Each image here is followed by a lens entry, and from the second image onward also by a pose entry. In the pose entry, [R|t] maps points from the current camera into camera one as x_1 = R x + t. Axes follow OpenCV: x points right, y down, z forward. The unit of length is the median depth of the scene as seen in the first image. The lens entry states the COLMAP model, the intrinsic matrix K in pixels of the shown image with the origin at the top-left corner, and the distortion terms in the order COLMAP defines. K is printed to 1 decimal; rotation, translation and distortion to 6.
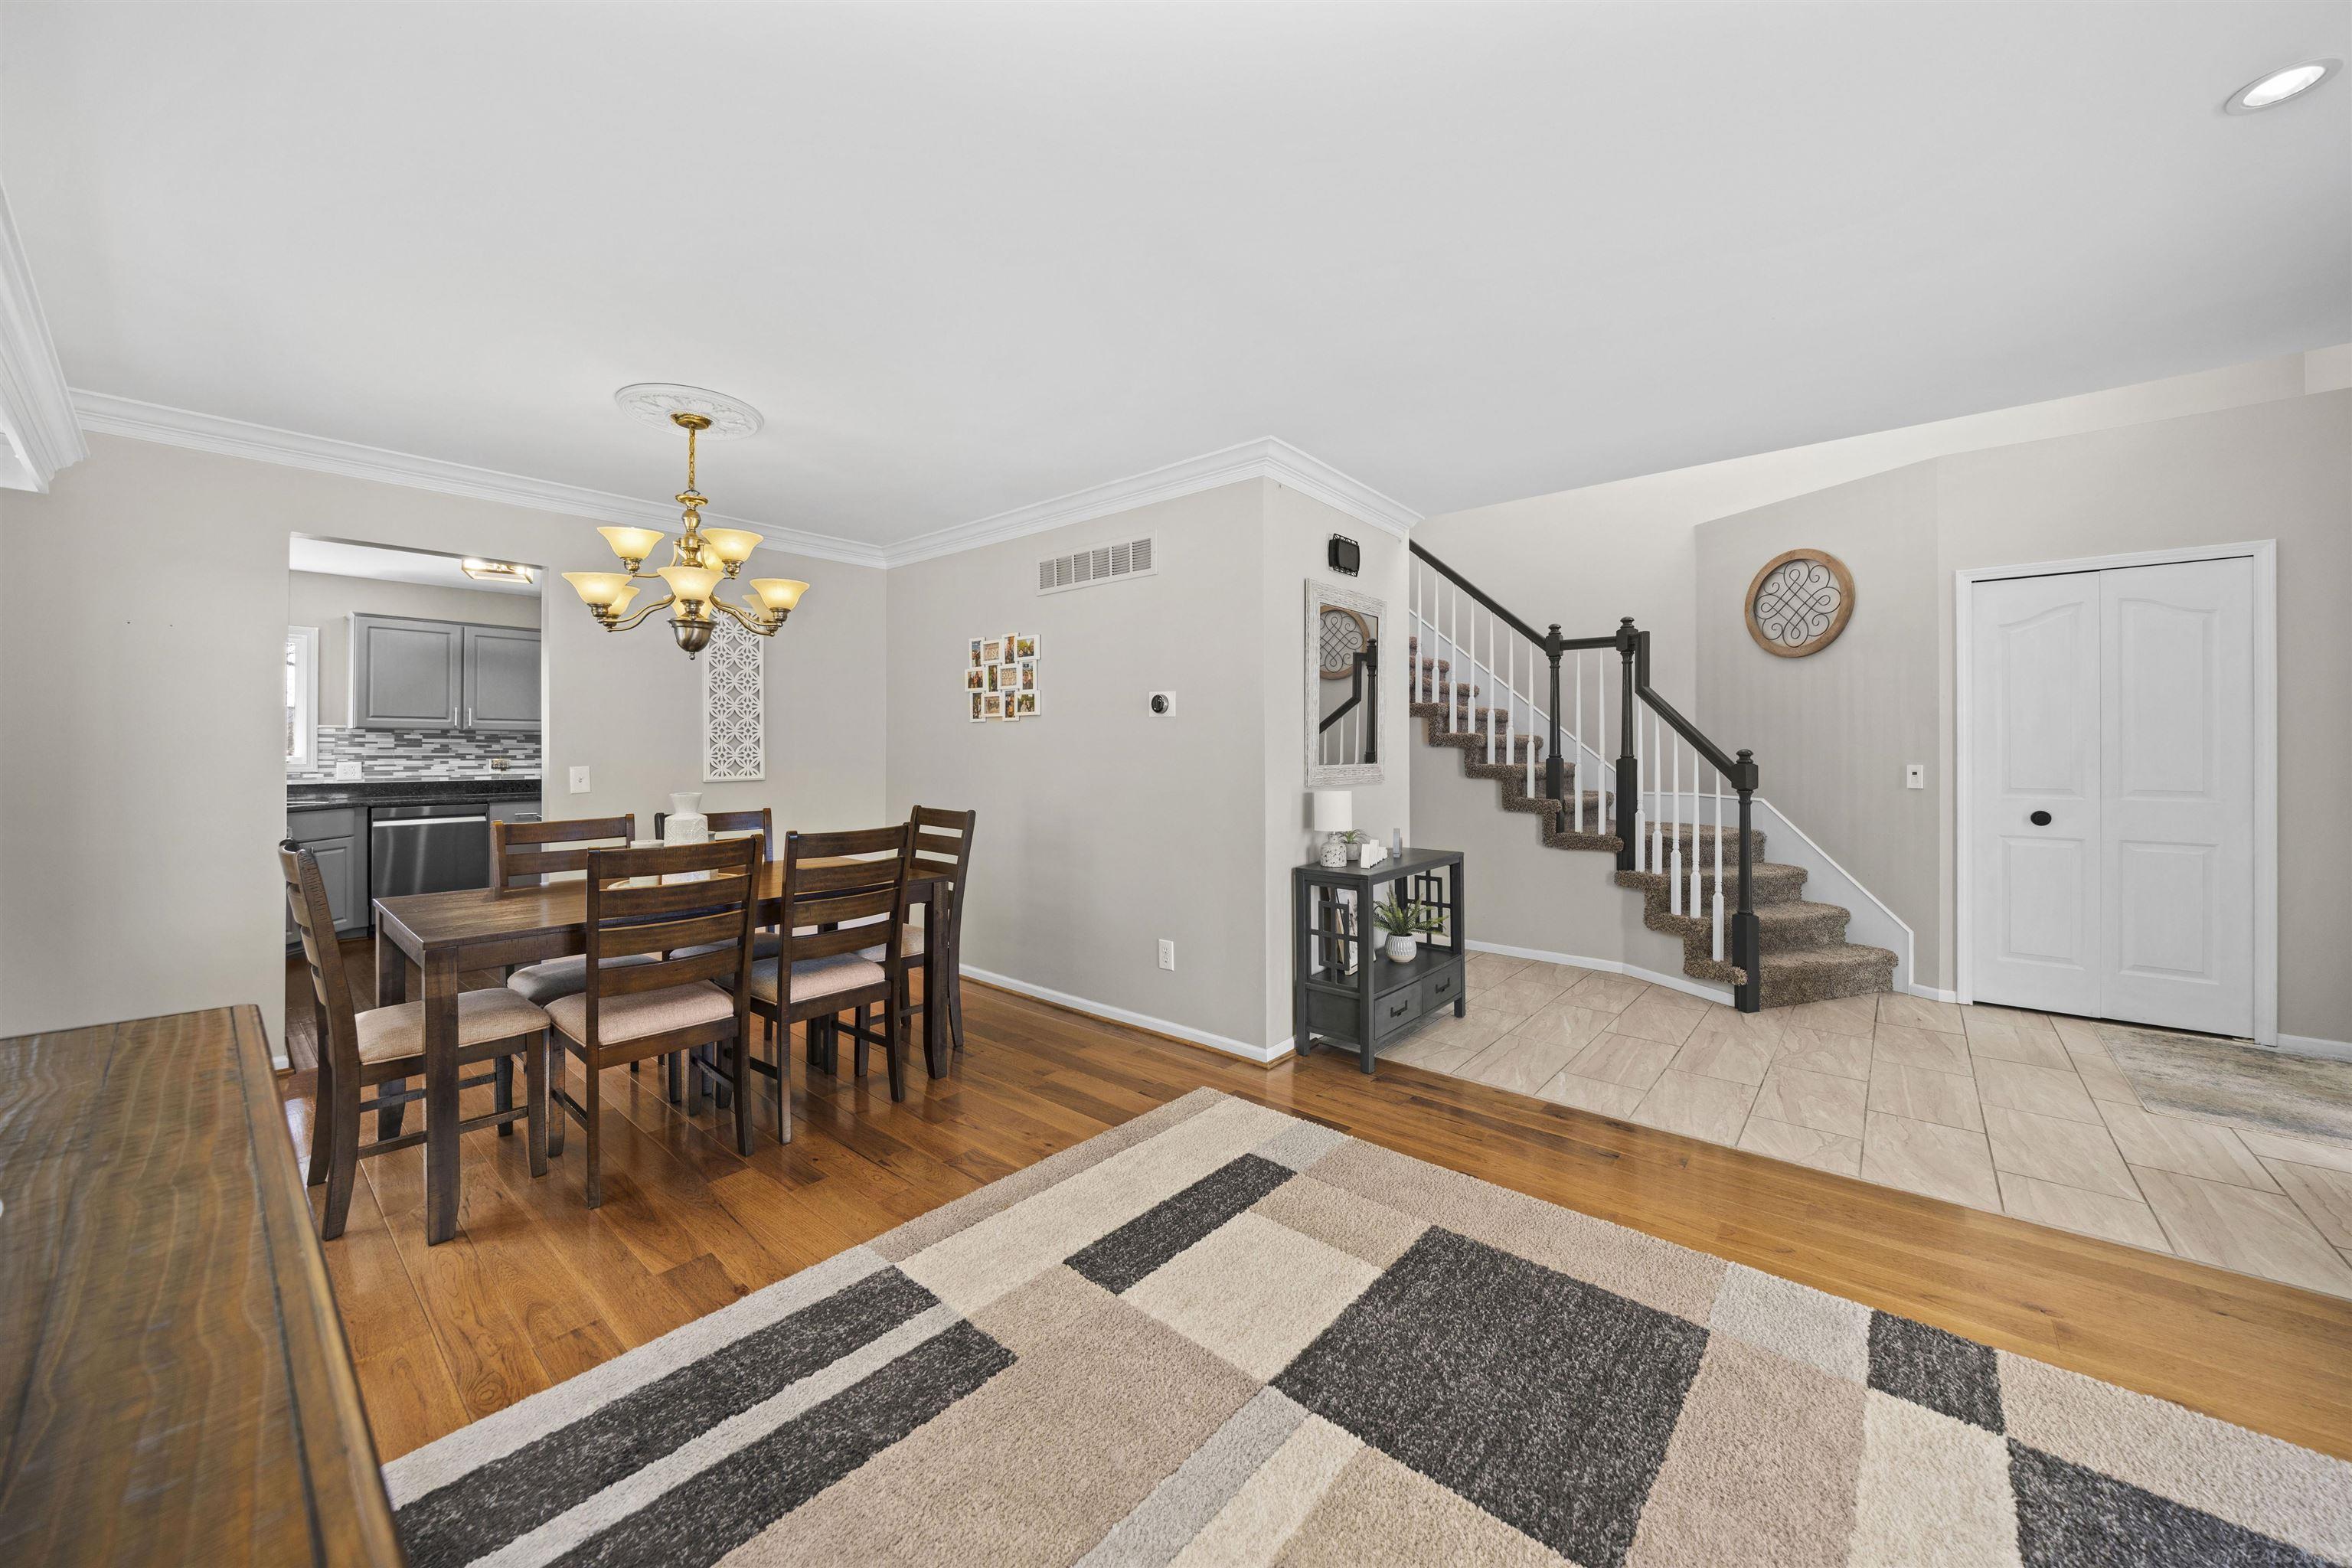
lens RADIAL K [[860.9, 0, 1185.1], [0, 860.9, 745.2], [0, 0, 1]] dist [0.000700, -0.002213]
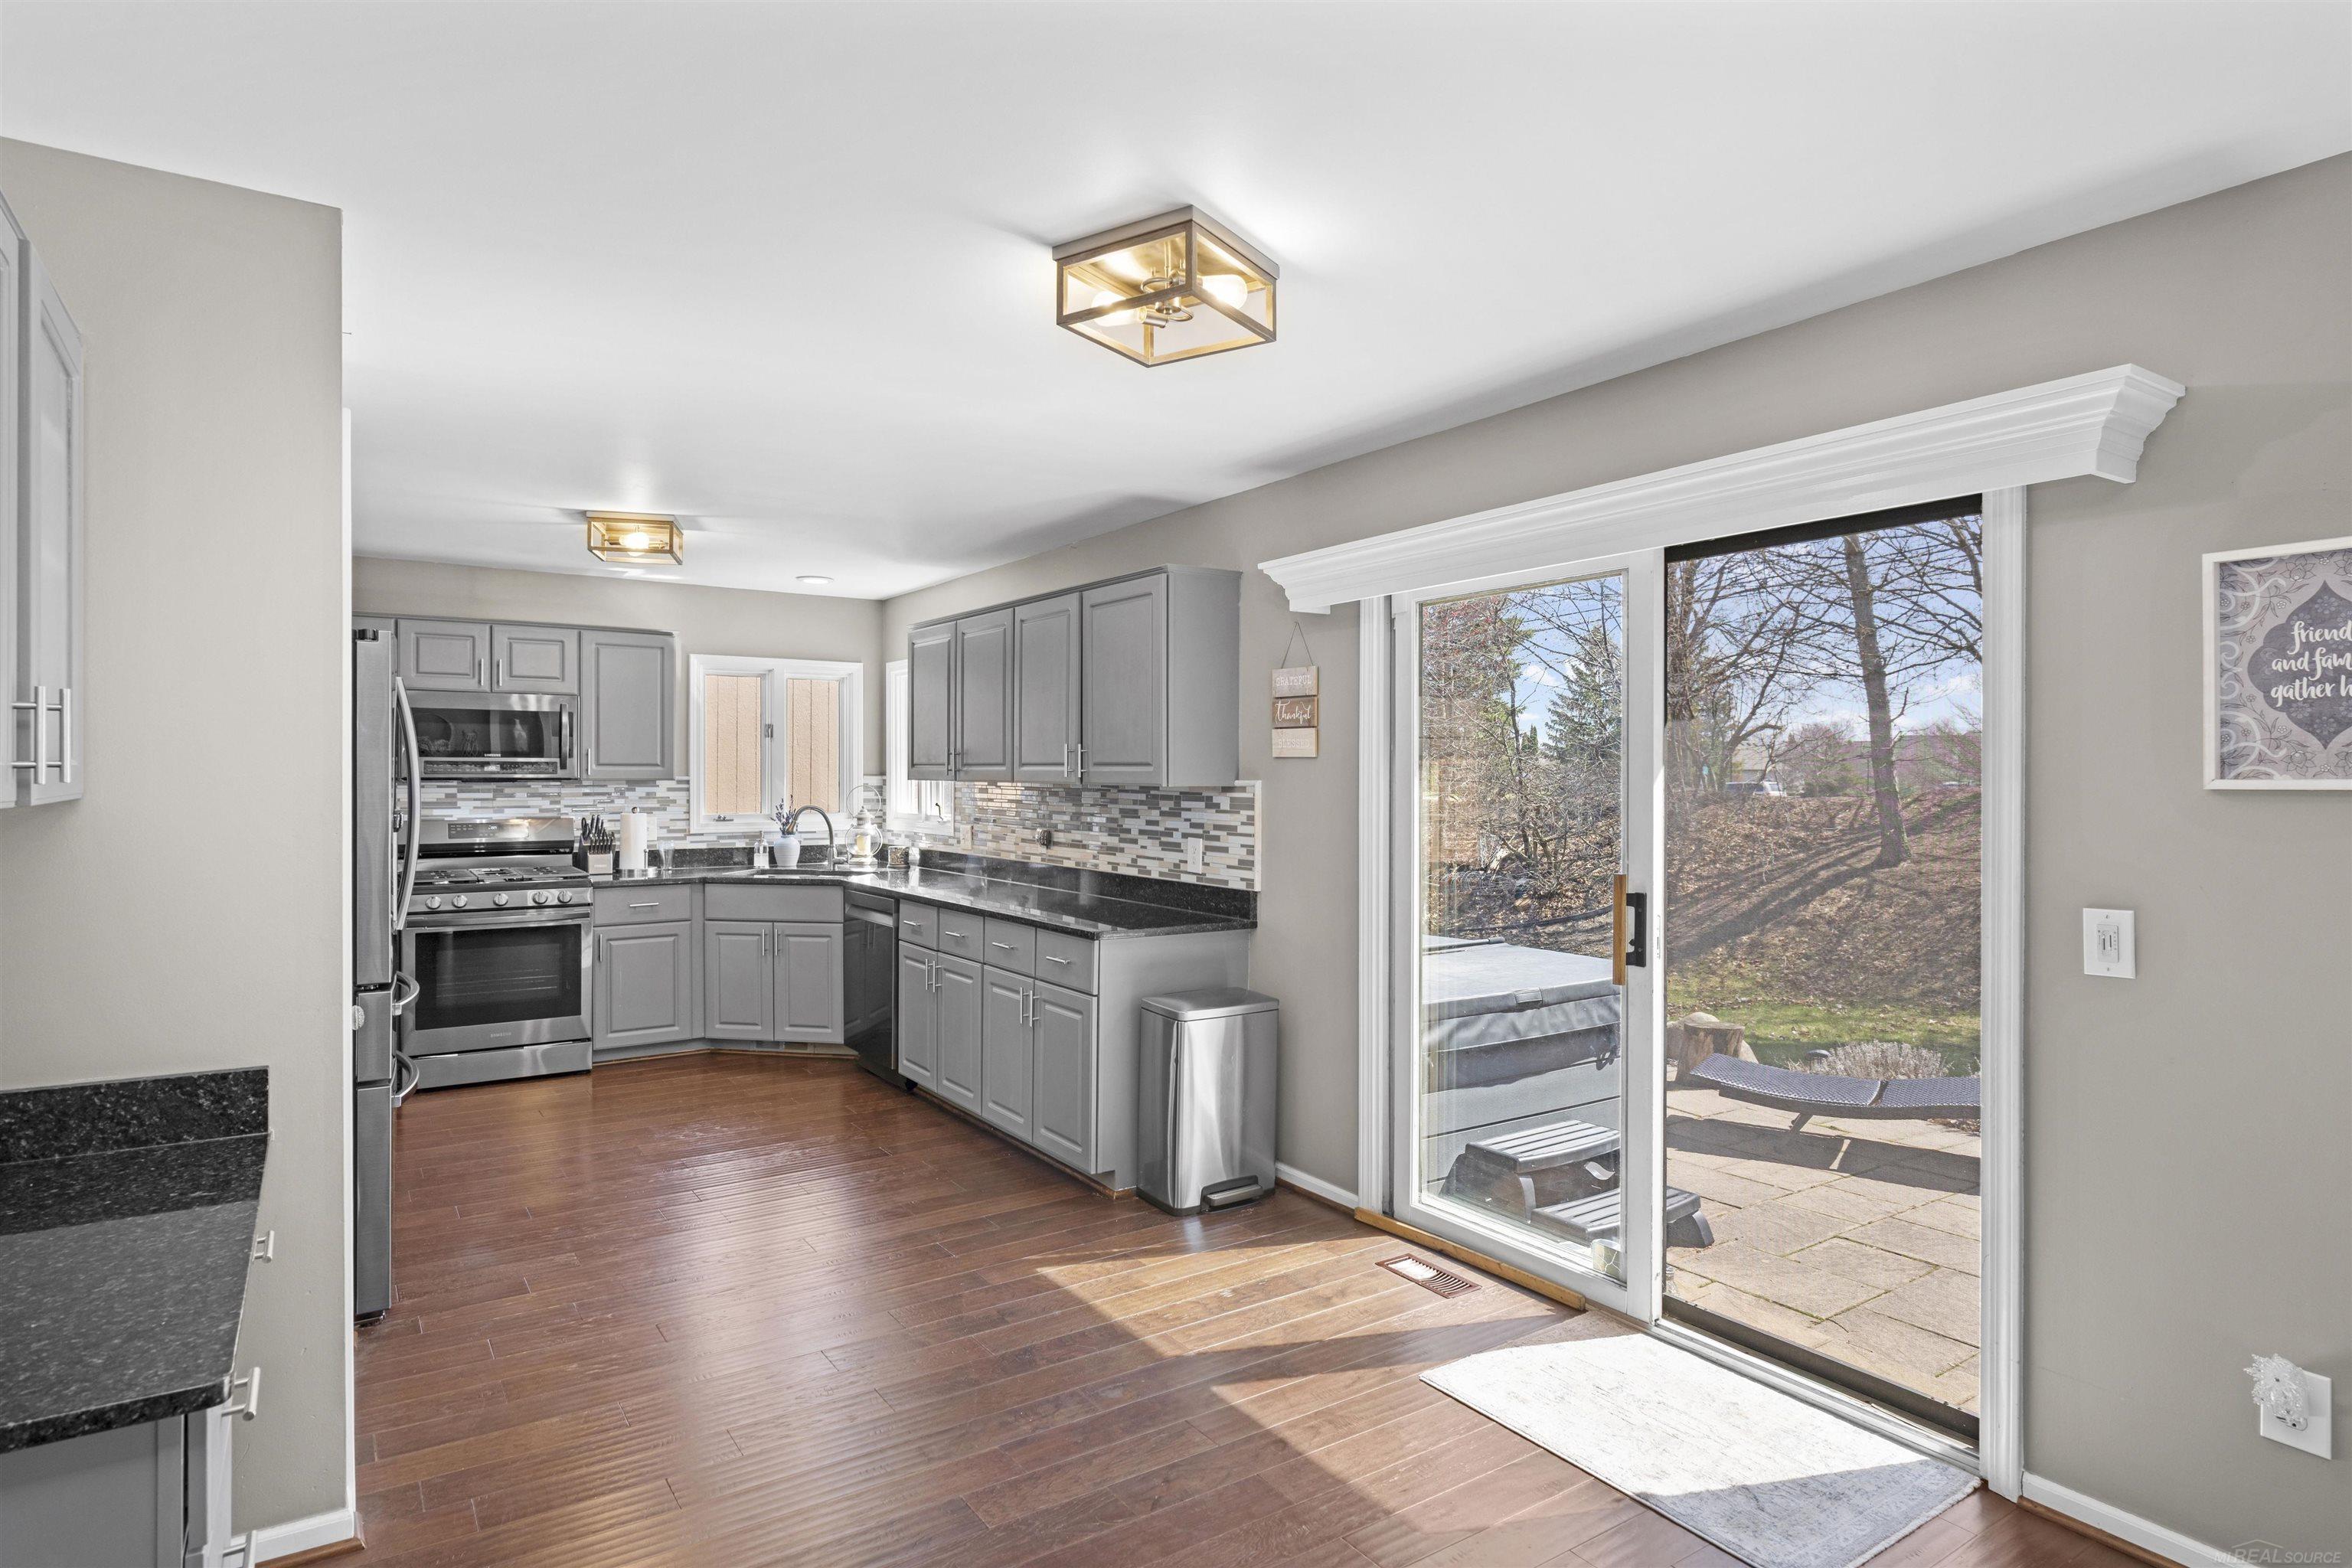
lens RADIAL K [[1250.1, 0, 1175.6], [0, 1250.1, 780.2], [0, 0, 1]] dist [0.002959, -0.005428]
pose [[-0.269443, 0.004732, -0.963005, 0.026685], [0.000917, 0.999989, 0.004657, -0.033279], [0.963016, 0.000372, -0.269445, 2.000920]]
